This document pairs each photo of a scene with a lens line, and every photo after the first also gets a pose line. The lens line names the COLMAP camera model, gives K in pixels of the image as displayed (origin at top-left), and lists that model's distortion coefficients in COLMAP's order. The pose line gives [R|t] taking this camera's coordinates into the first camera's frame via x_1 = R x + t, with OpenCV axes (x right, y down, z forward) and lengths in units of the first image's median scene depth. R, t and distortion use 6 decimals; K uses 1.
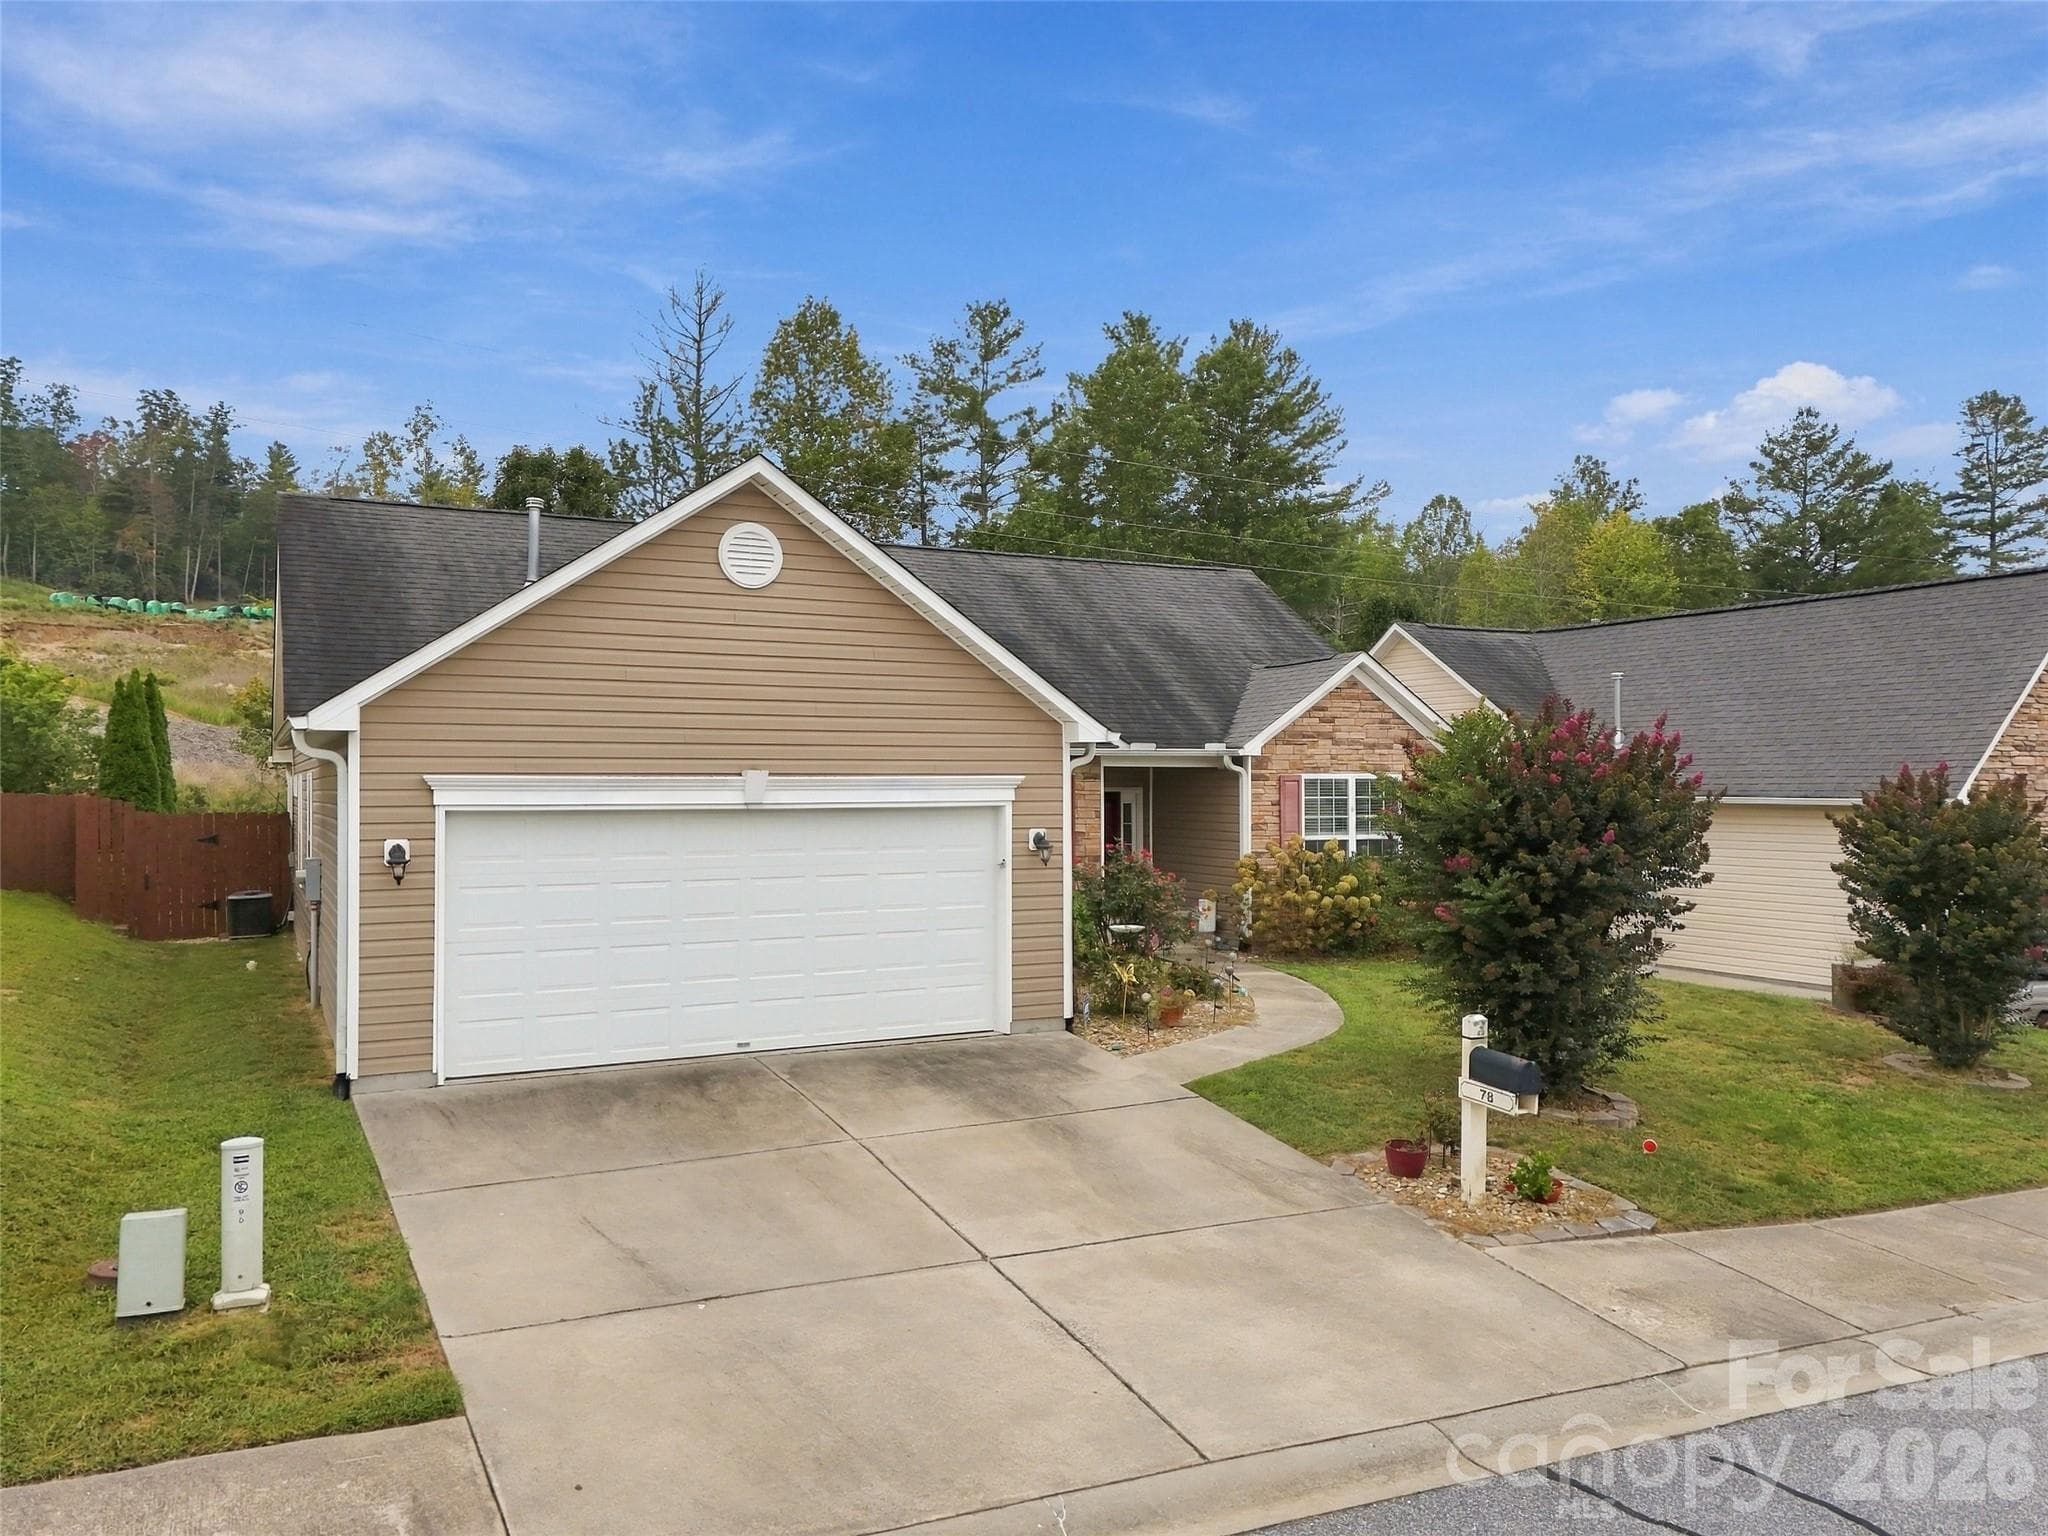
lens RADIAL K [[1514.3, 0, 1024.0], [0, 1514.3, 768.0], [0, 0, 1]] dist [0.073430, -0.063906]
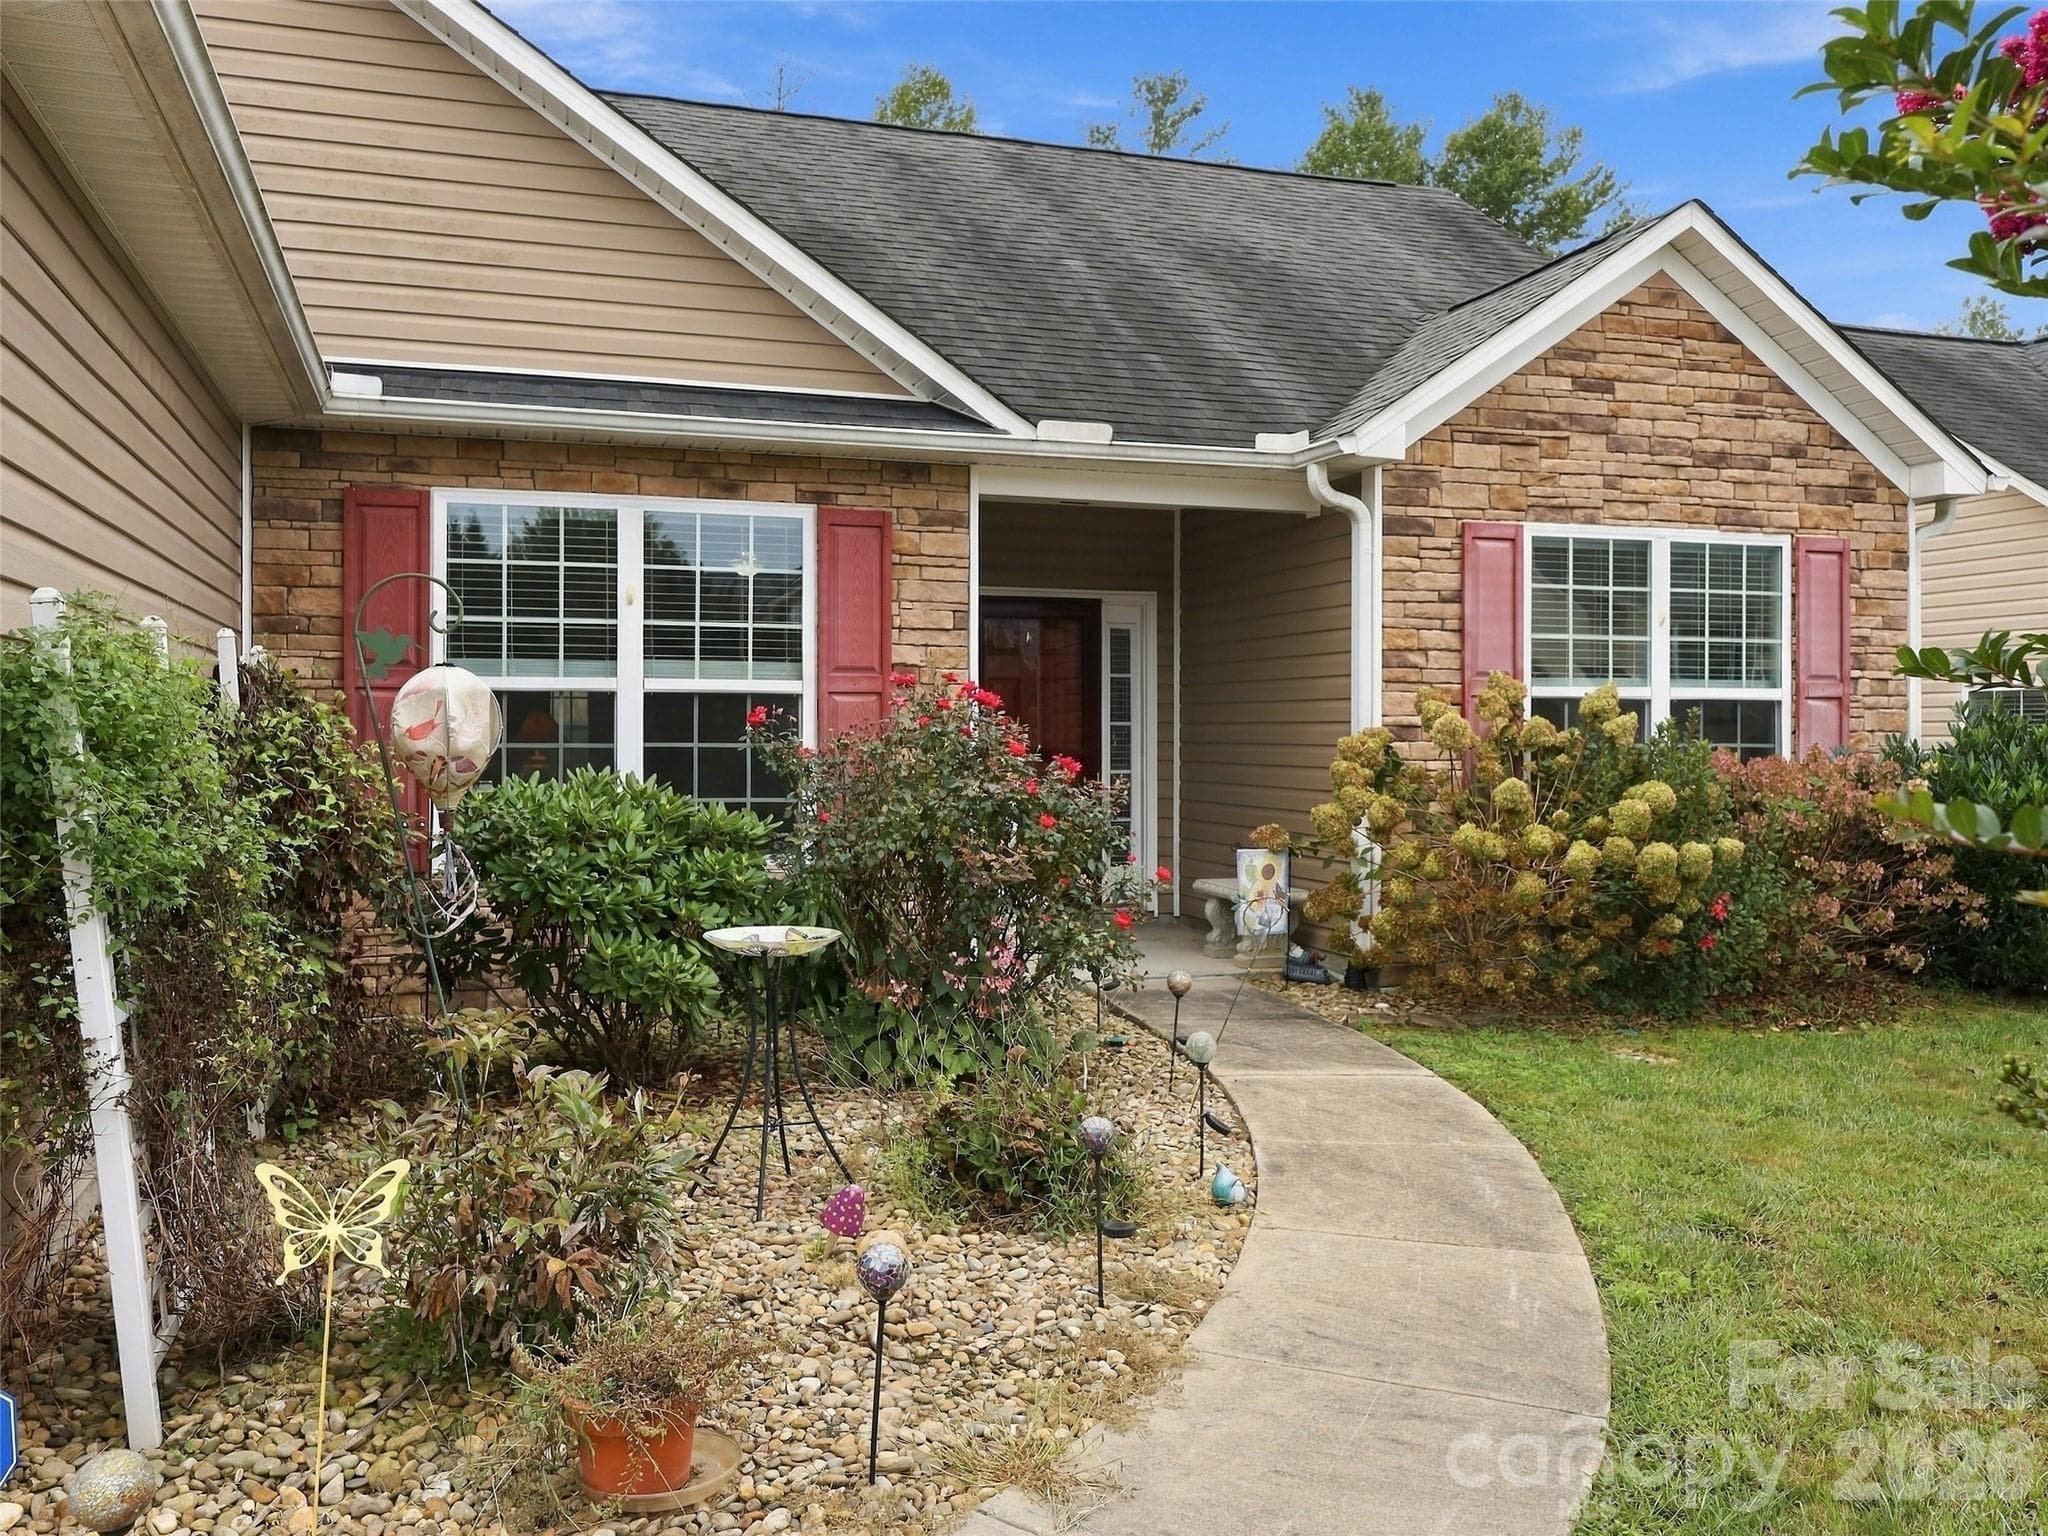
lens RADIAL K [[1722.1, 0, 1048.0], [0, 1722.1, 763.7], [0, 0, 1]] dist [-0.010060, -0.003875]
pose [[0.991674, 0.002336, -0.128753, 0.122266], [0.000953, 0.999675, 0.025475, 0.053842], [0.128771, -0.025386, 0.991349, 0.565309]]
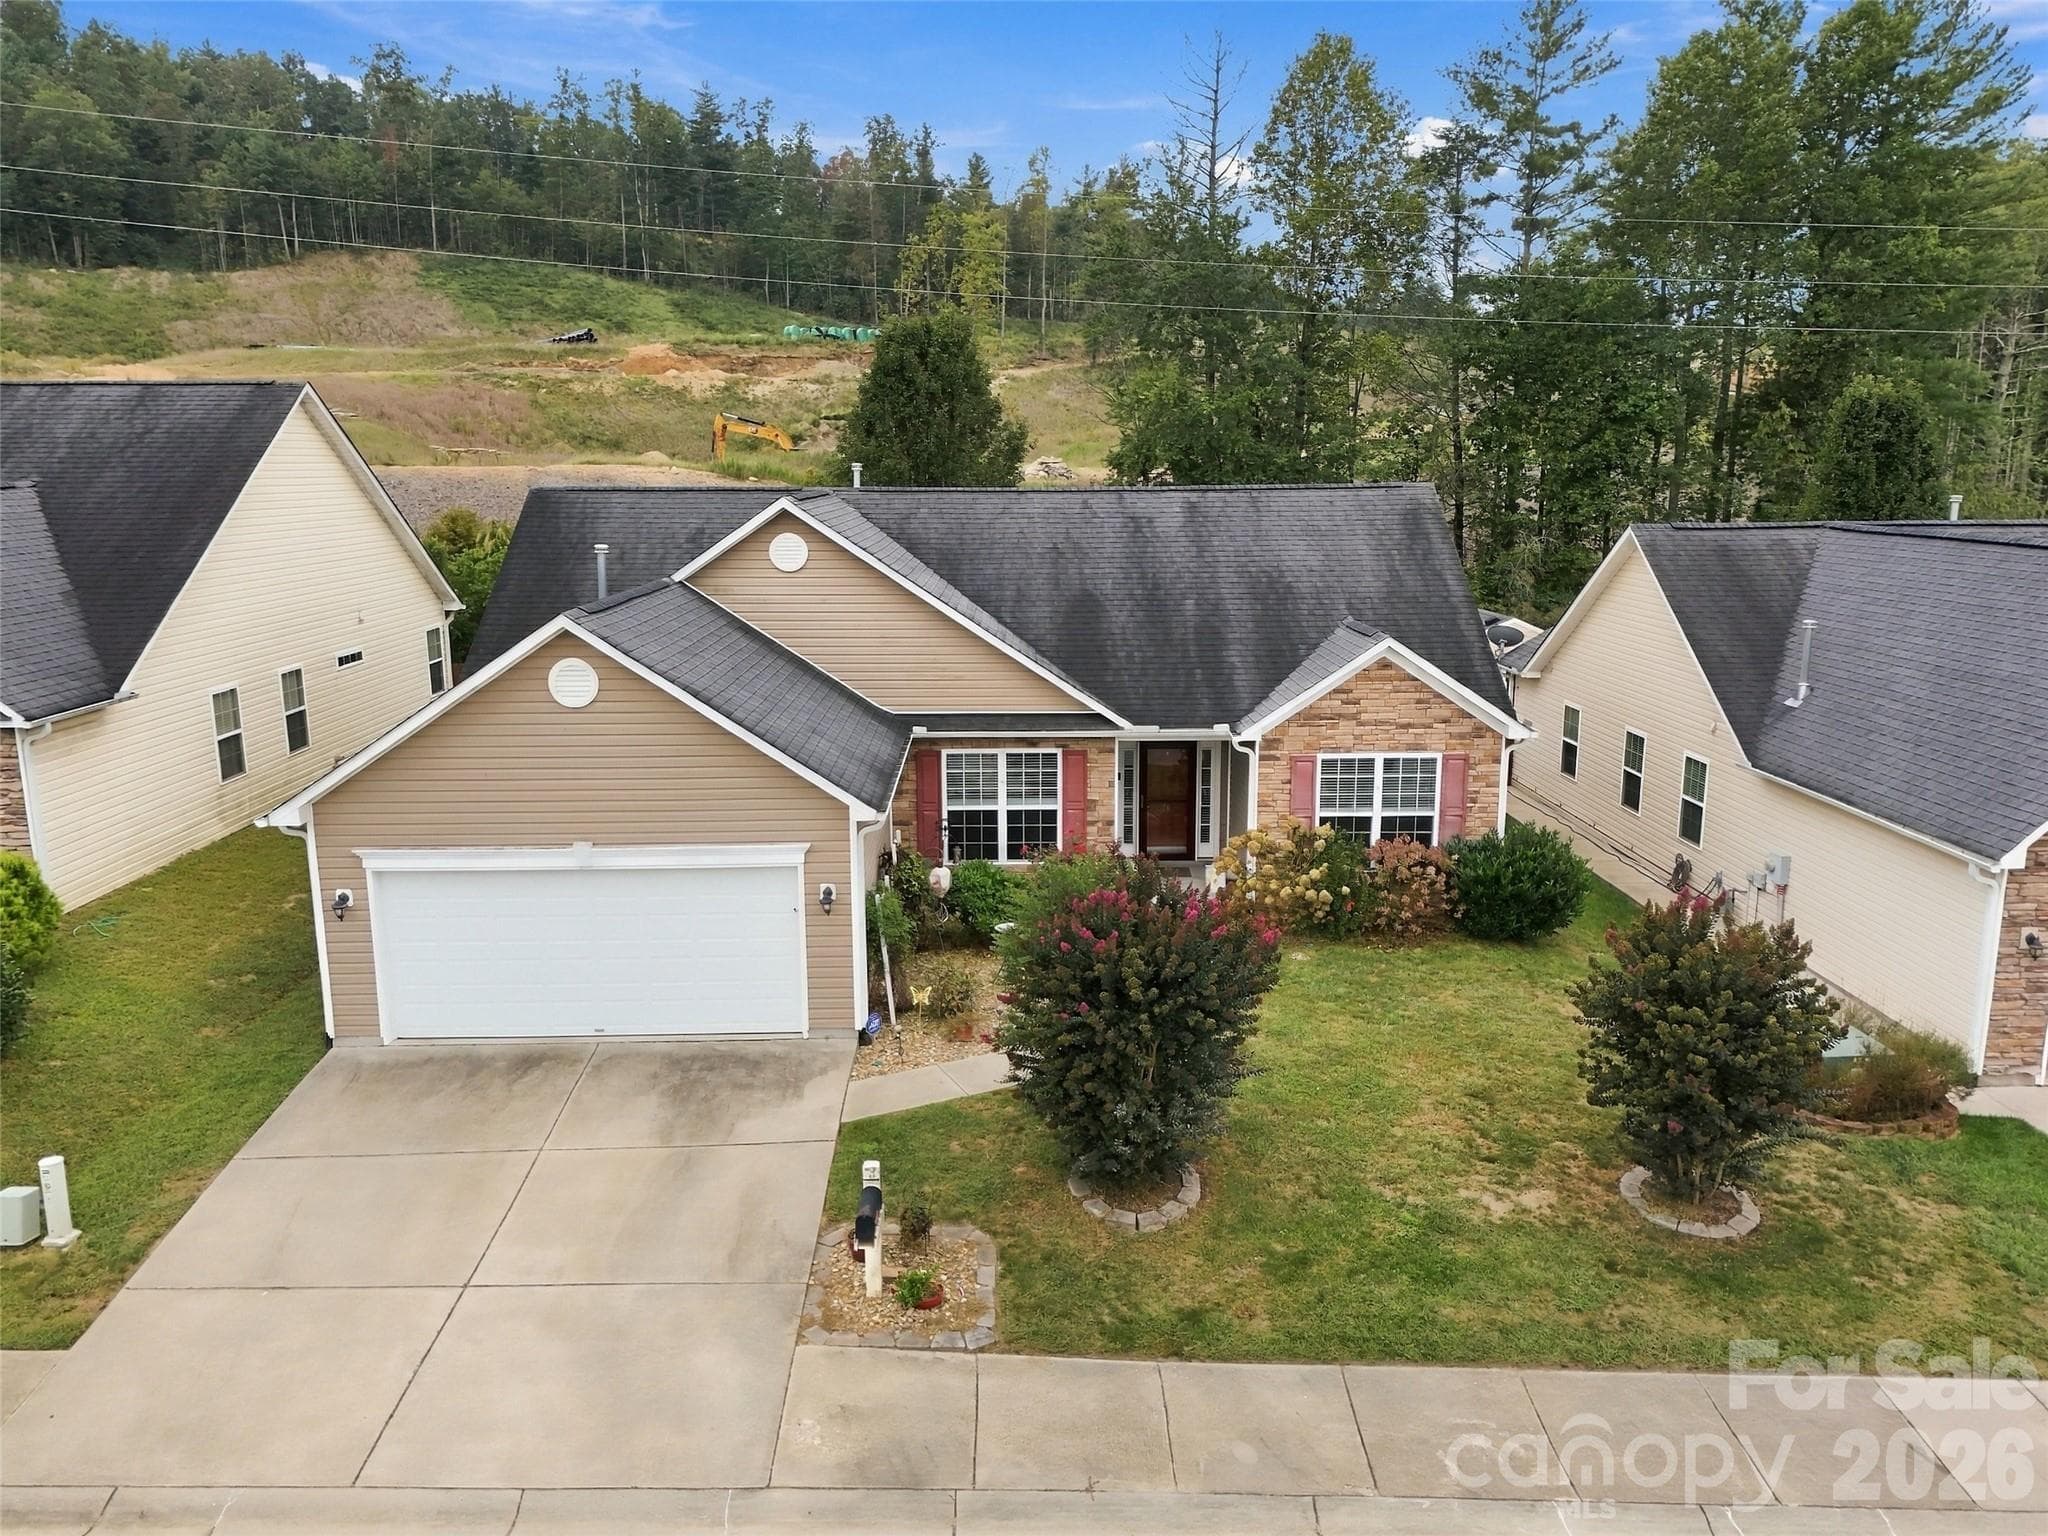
lens RADIAL K [[1492.0, 0, 998.1], [0, 1492.0, 788.9], [0, 0, 1]] dist [0.043217, 0.003587]
pose [[0.895875, 0.089977, -0.435101, 0.440044], [0.009513, 0.975171, 0.221248, -0.203794], [0.444205, -0.202350, 0.872775, 0.006995]]
